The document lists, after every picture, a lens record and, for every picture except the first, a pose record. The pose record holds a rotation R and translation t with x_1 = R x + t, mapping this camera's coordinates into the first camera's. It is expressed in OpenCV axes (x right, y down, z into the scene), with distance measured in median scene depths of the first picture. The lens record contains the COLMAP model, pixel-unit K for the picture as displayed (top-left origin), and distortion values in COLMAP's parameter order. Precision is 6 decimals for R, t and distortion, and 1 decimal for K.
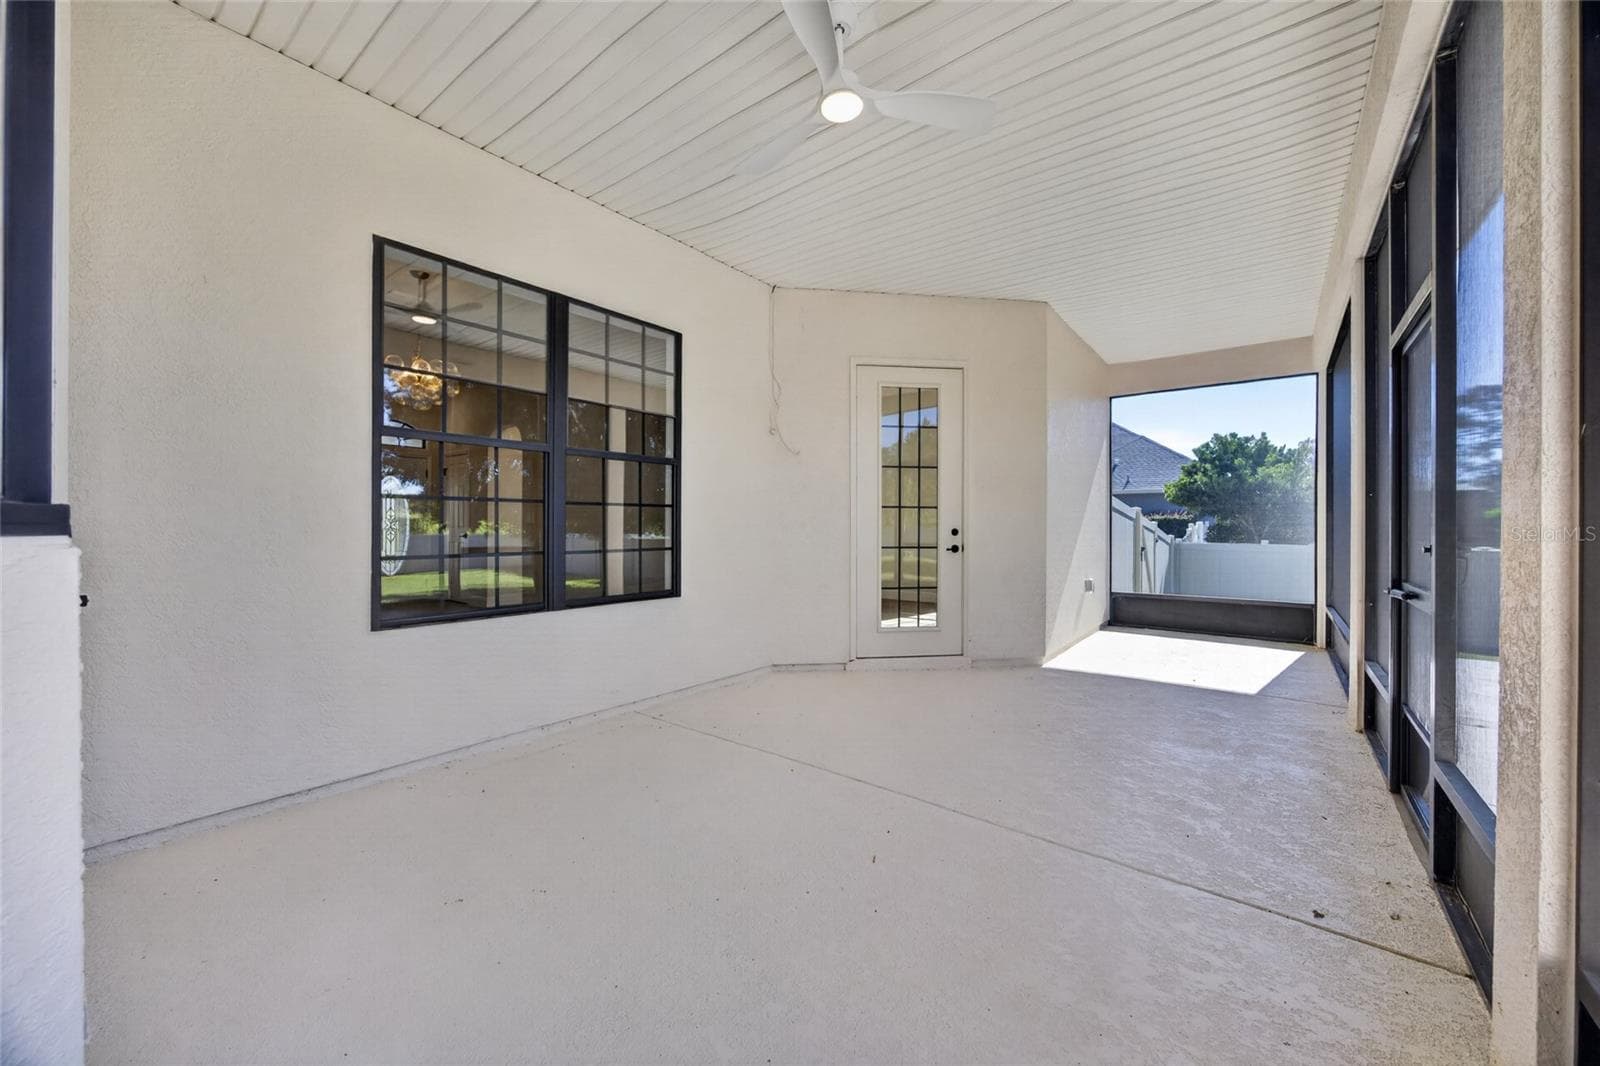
lens RADIAL K [[608.8, 0, 800.0], [0, 608.8, 533.0], [0, 0, 1]] dist [-0.006982, -0.000033]
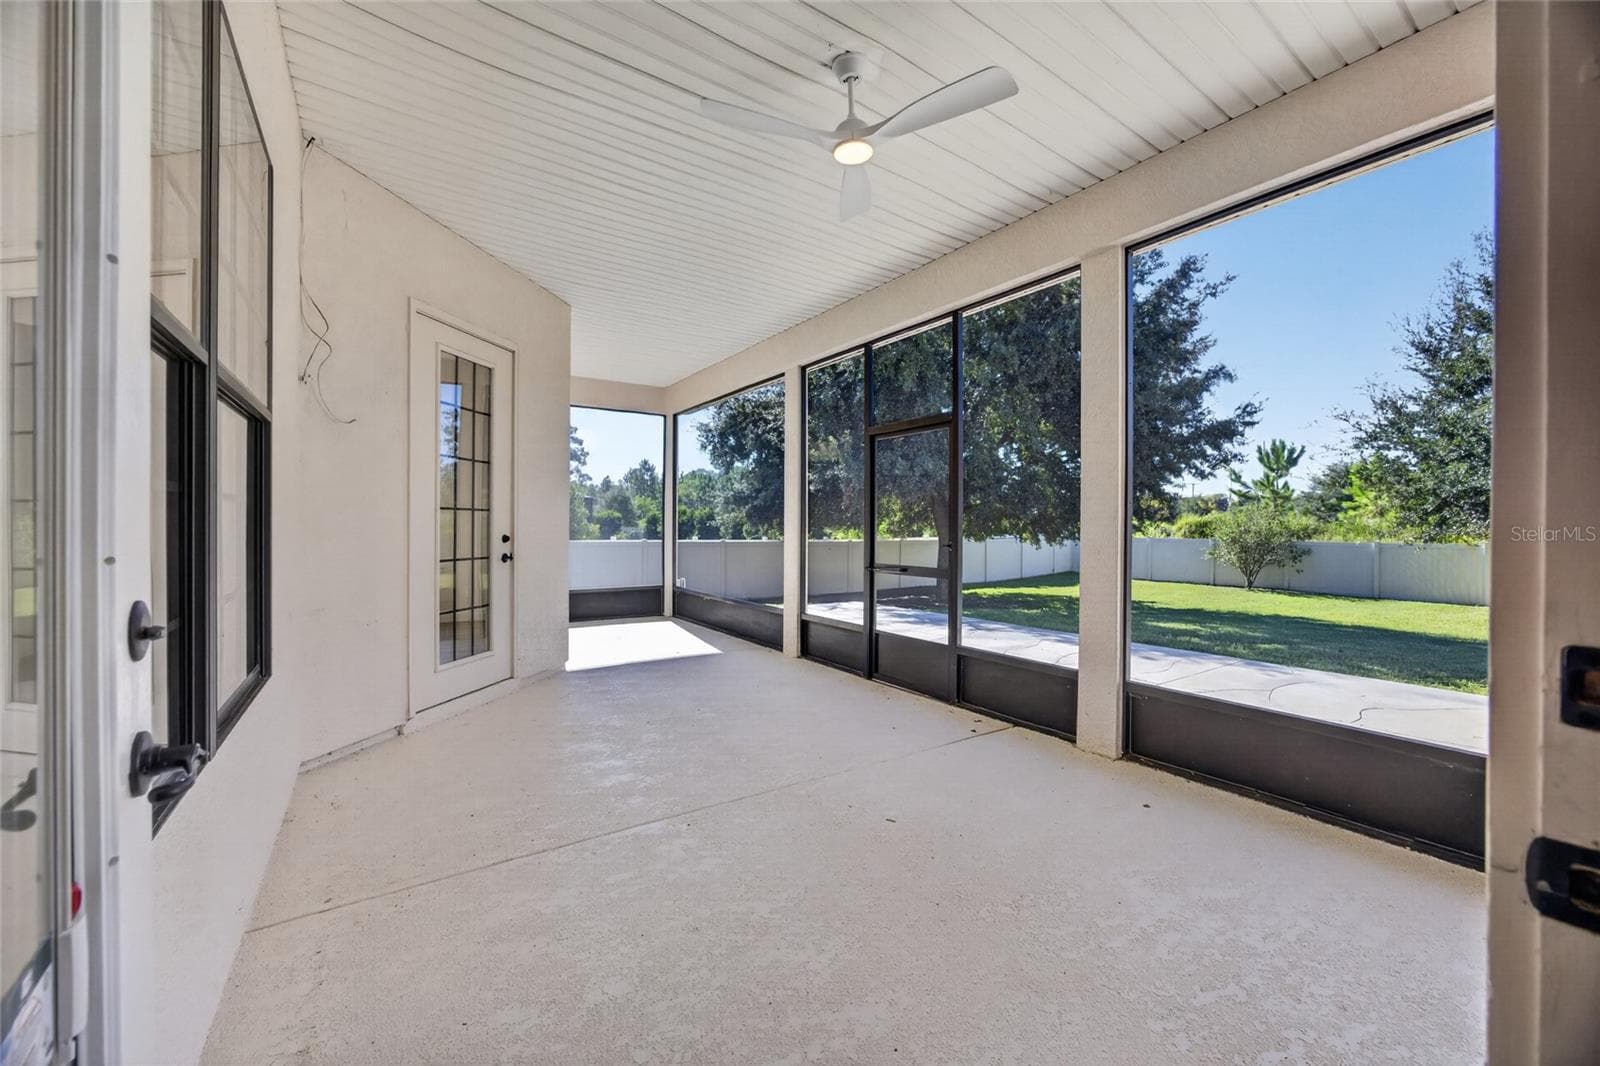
lens RADIAL K [[608.8, 0, 800.0], [0, 608.8, 533.0], [0, 0, 1]] dist [-0.006982, -0.000033]
pose [[0.297674, -0.016425, 0.954526, -0.449845], [-0.000099, 0.999851, 0.017236, -0.024688], [-0.954667, -0.005225, 0.297629, 0.340277]]
